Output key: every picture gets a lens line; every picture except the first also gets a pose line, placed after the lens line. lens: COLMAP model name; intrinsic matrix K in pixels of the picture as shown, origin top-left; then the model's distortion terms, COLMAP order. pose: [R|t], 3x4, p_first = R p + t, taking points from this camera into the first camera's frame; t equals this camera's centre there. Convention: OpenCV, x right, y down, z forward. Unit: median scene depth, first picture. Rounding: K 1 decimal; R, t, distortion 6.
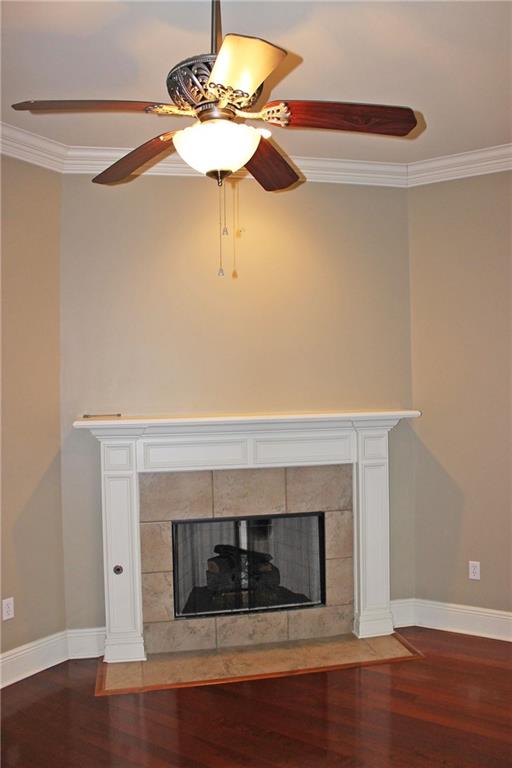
lens RADIAL K [[646.2, 0, 256.0], [0, 646.2, 384.0], [0, 0, 1]] dist [-0.109539, 0.003478]
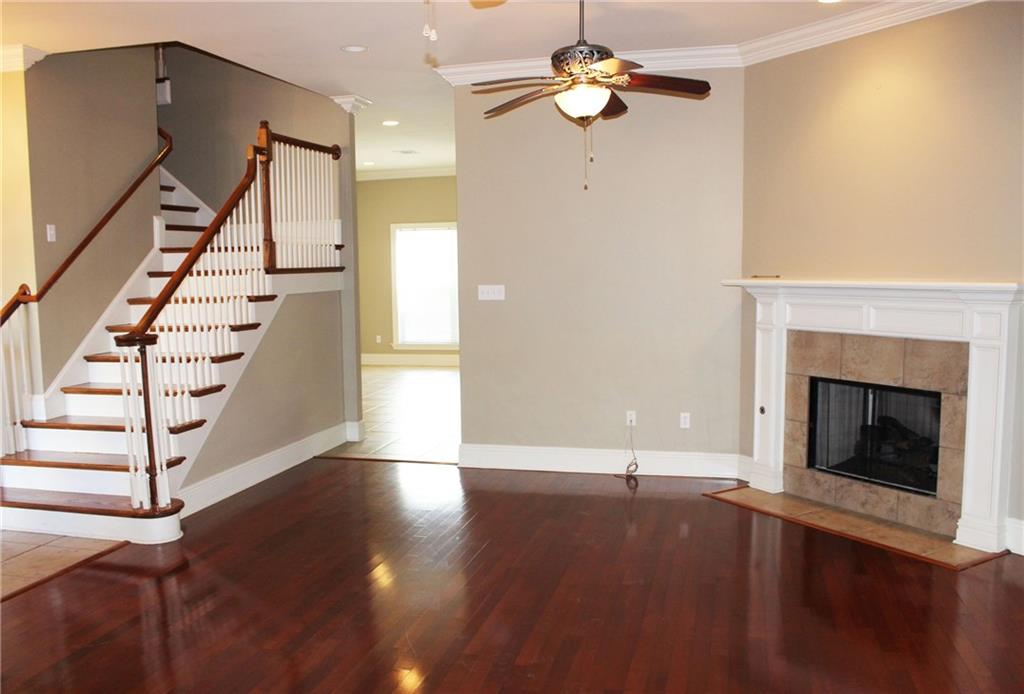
lens RADIAL K [[886.3, 0, 512.0], [0, 886.3, 347.0], [0, 0, 1]] dist [-0.001791, 0.000115]
pose [[0.347802, 0.106008, -0.931556, 1.063118], [0.011939, 0.993006, 0.117459, -0.016109], [0.937492, -0.051974, 0.344104, 0.023734]]
